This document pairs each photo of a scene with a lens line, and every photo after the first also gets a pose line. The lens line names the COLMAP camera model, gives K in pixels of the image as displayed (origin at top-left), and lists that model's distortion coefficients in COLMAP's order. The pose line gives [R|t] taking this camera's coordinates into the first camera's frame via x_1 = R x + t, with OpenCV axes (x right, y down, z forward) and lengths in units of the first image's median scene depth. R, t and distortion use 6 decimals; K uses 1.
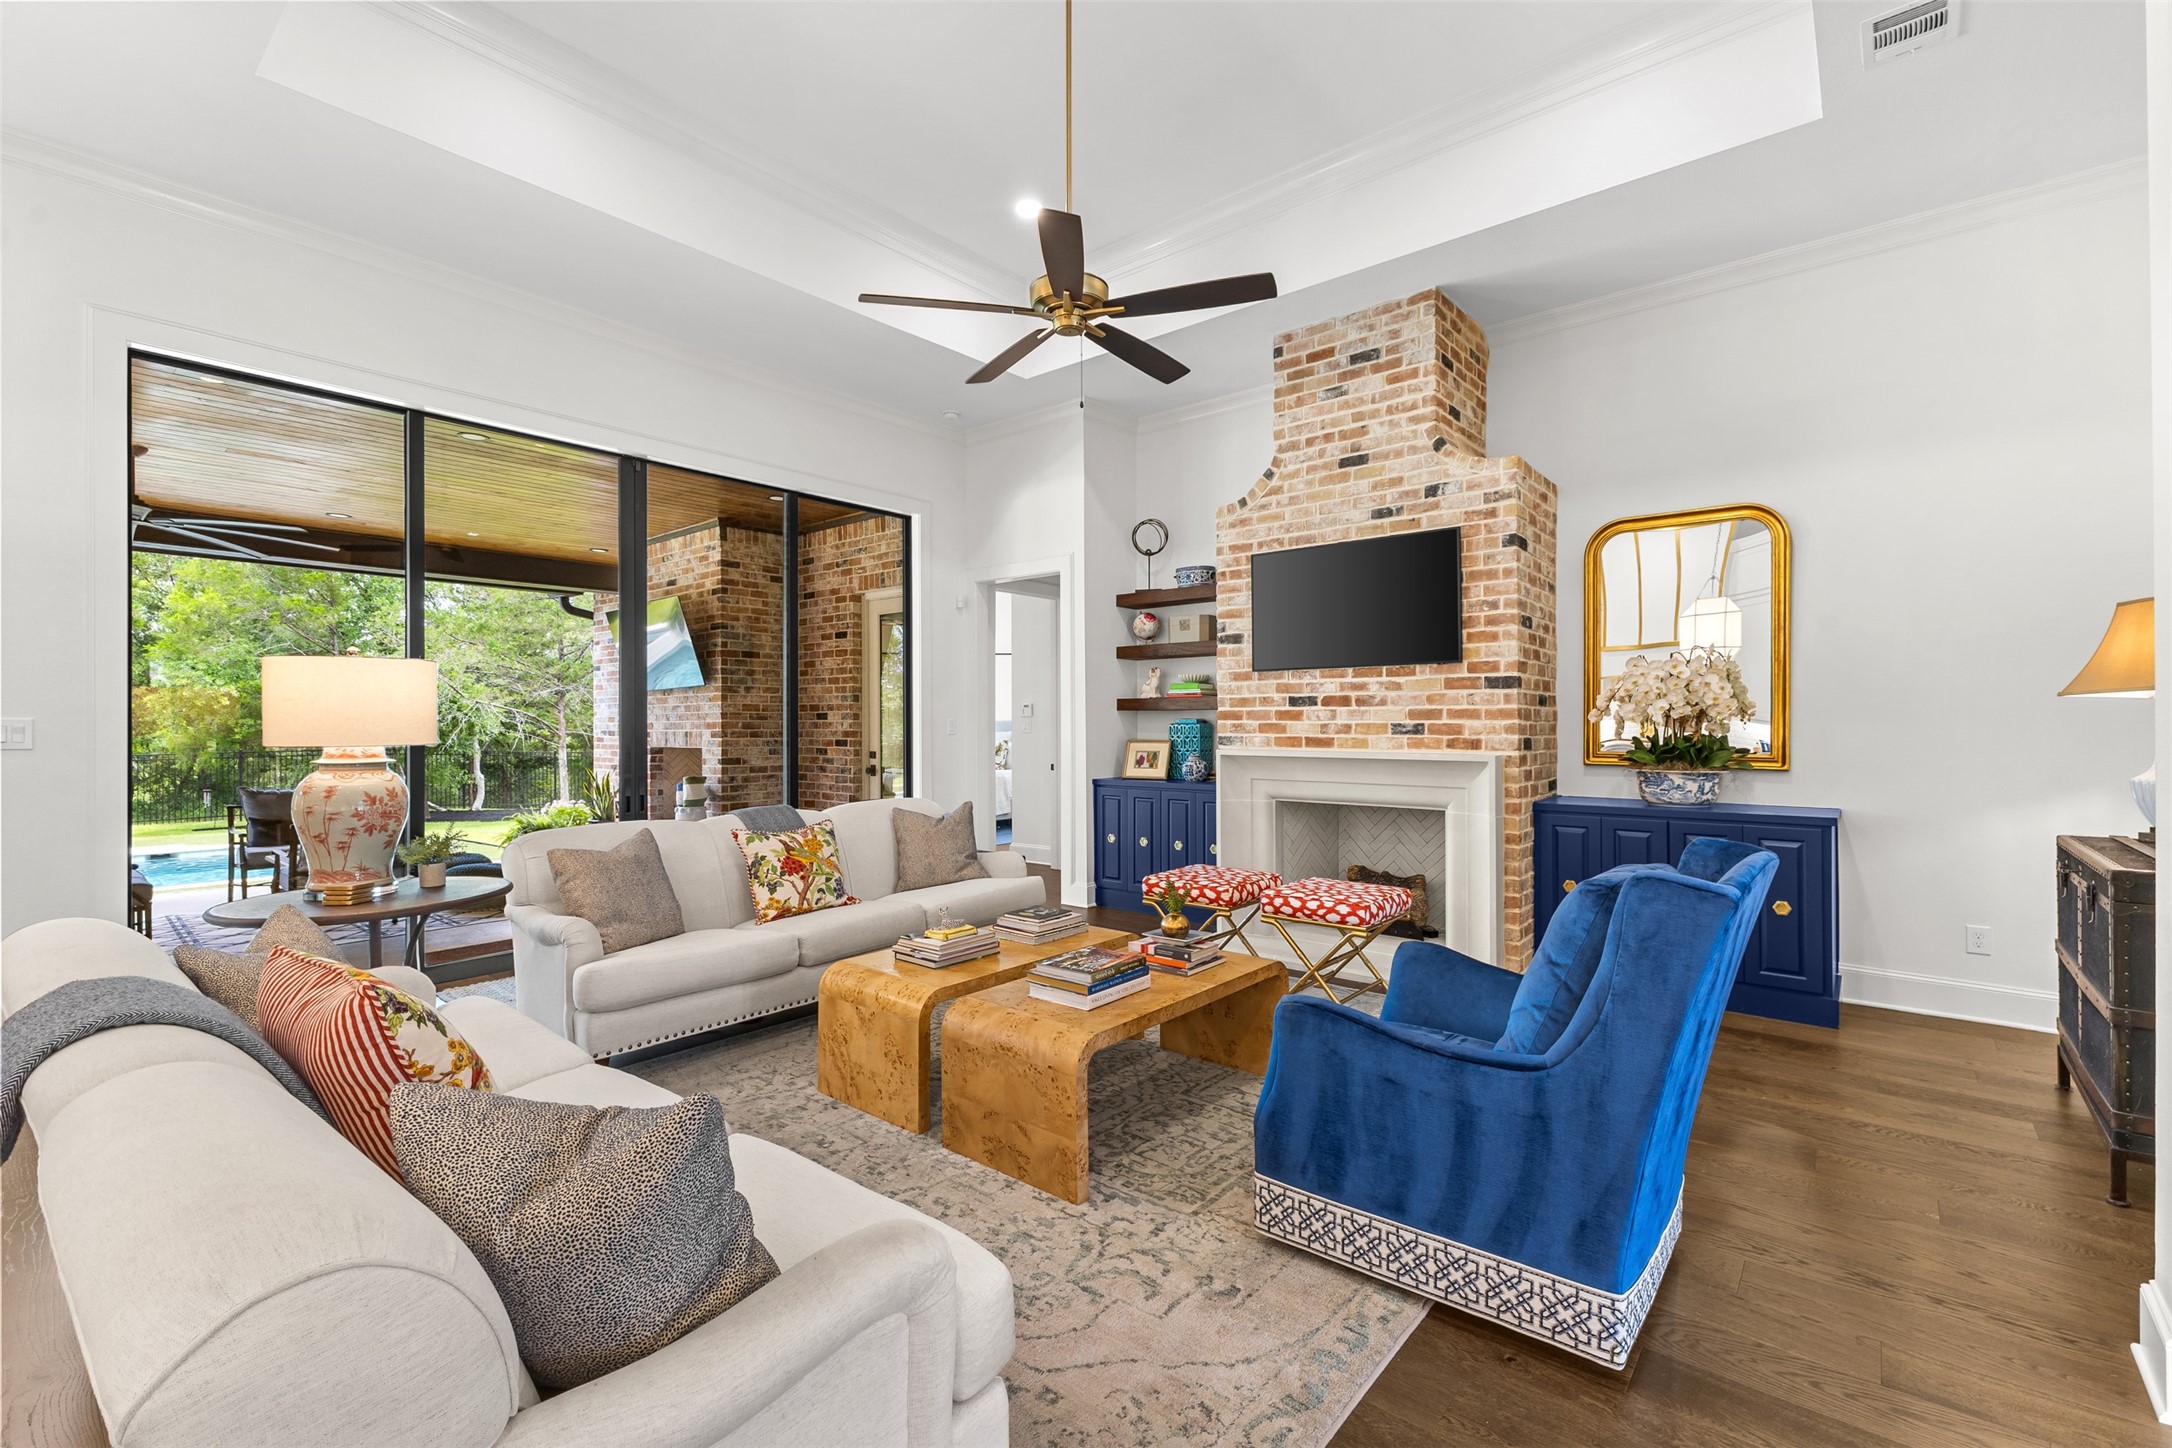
lens RADIAL K [[937.1, 0, 1094.0], [0, 937.1, 725.3], [0, 0, 1]] dist [0.002538, -0.000215]
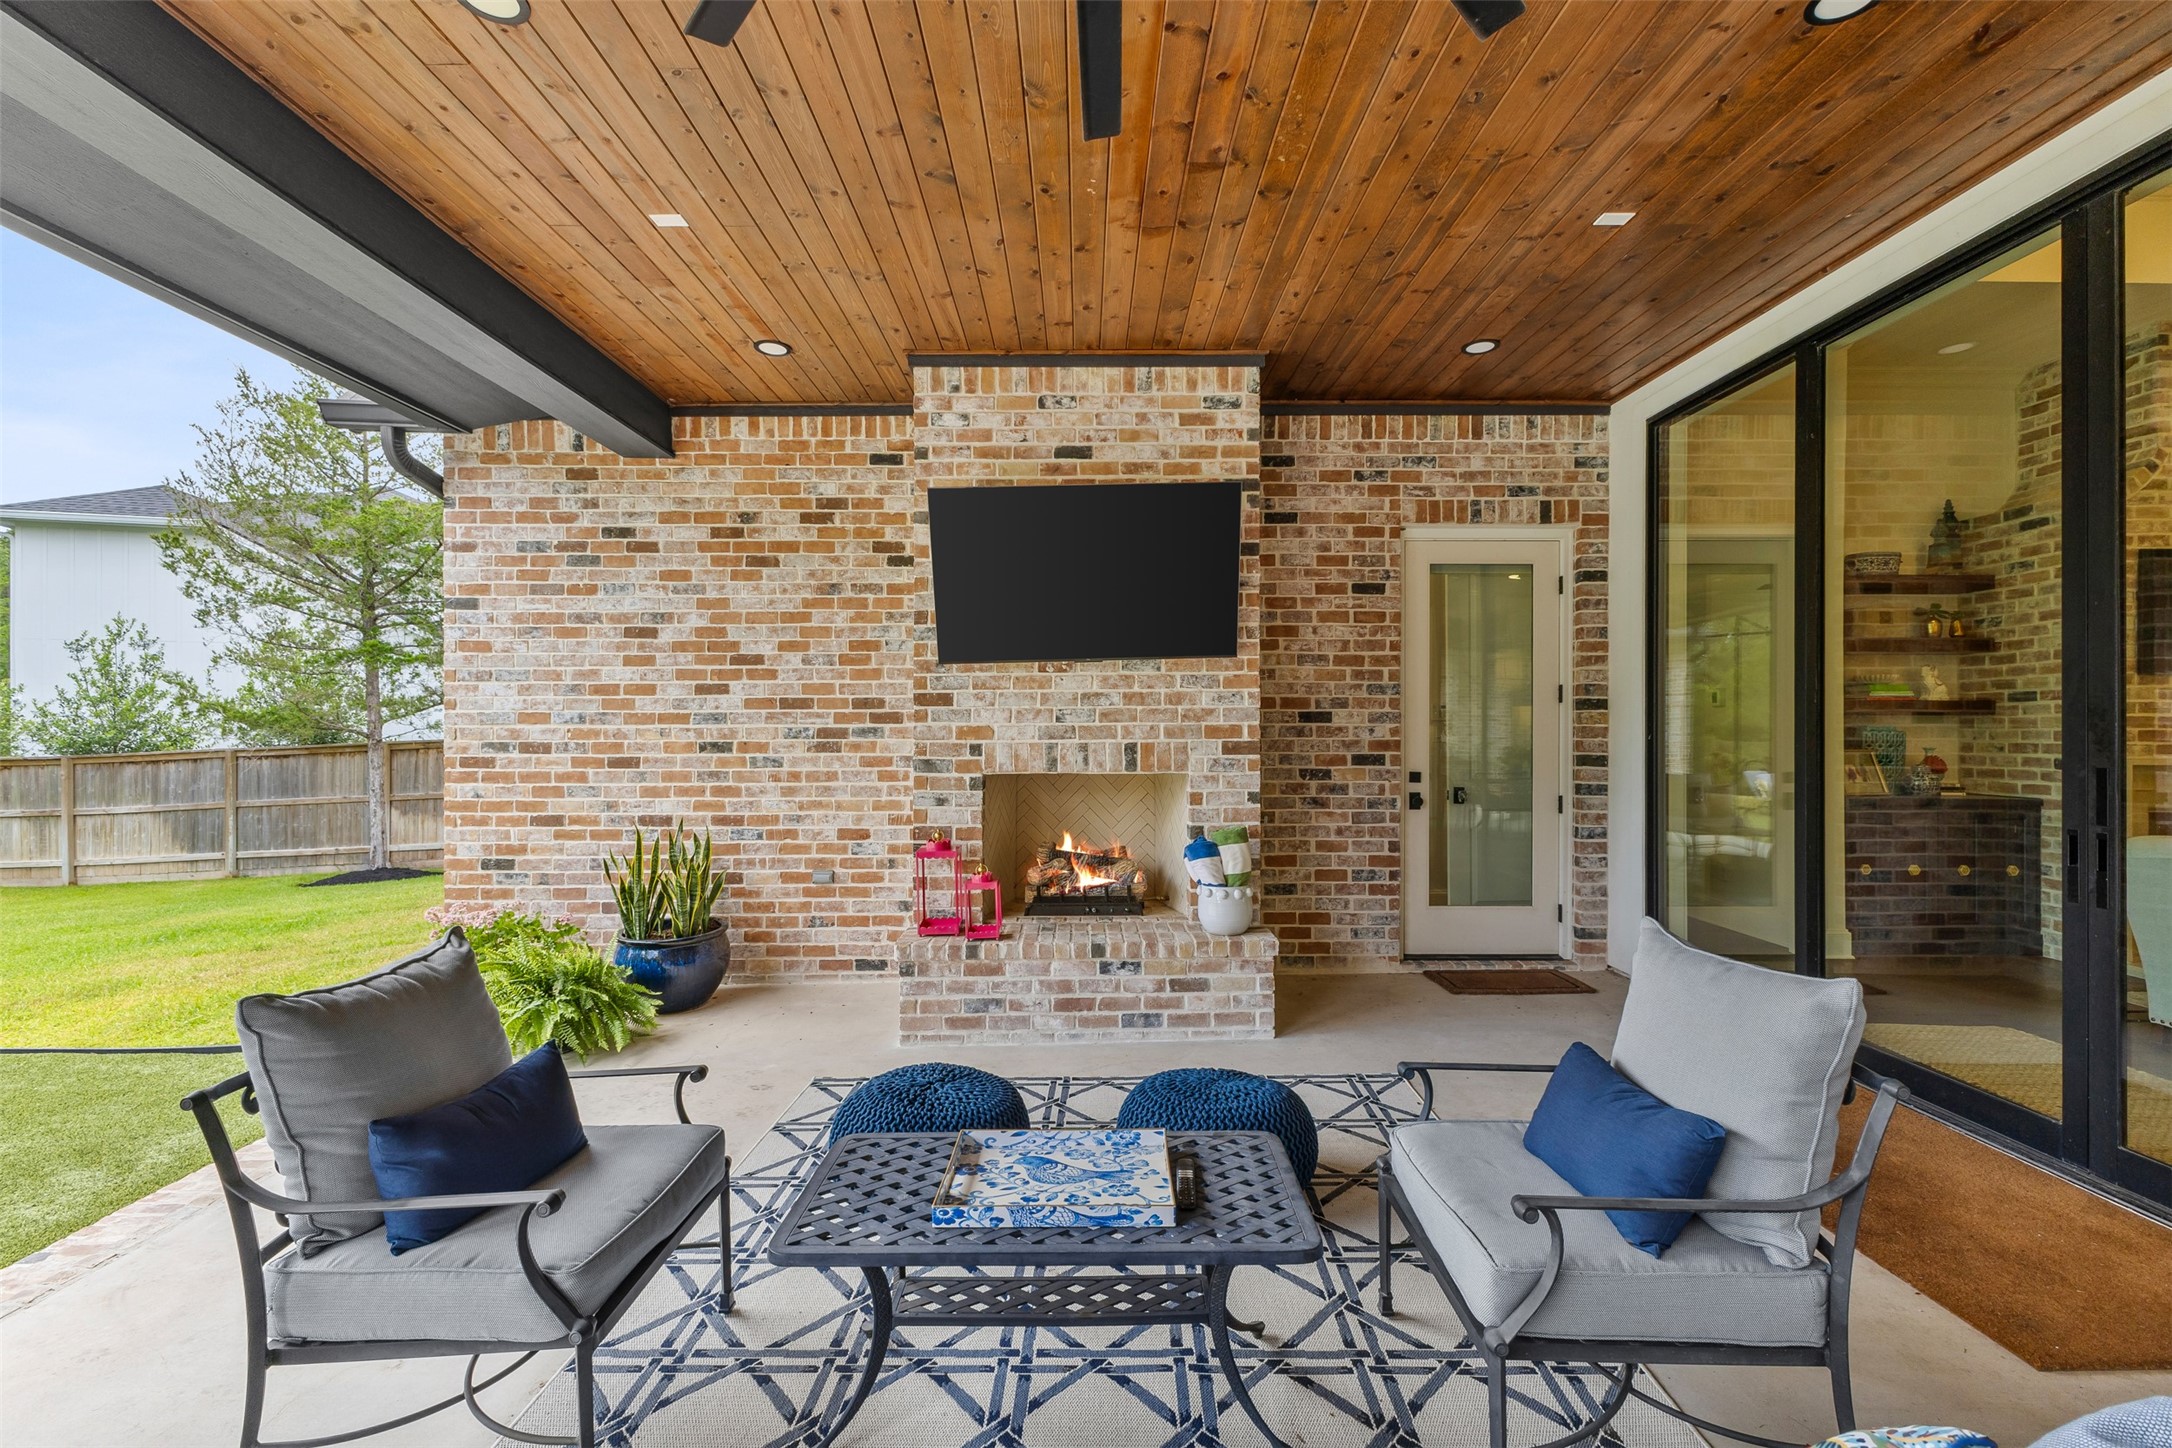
lens RADIAL K [[937.1, 0, 1094.0], [0, 937.1, 725.3], [0, 0, 1]] dist [0.002538, -0.000215]
pose [[0.764254, 0.006235, 0.644885, -0.819209], [-0.001367, 0.999967, -0.008048, 0.001062], [-0.644914, 0.005269, 0.764237, 0.640736]]
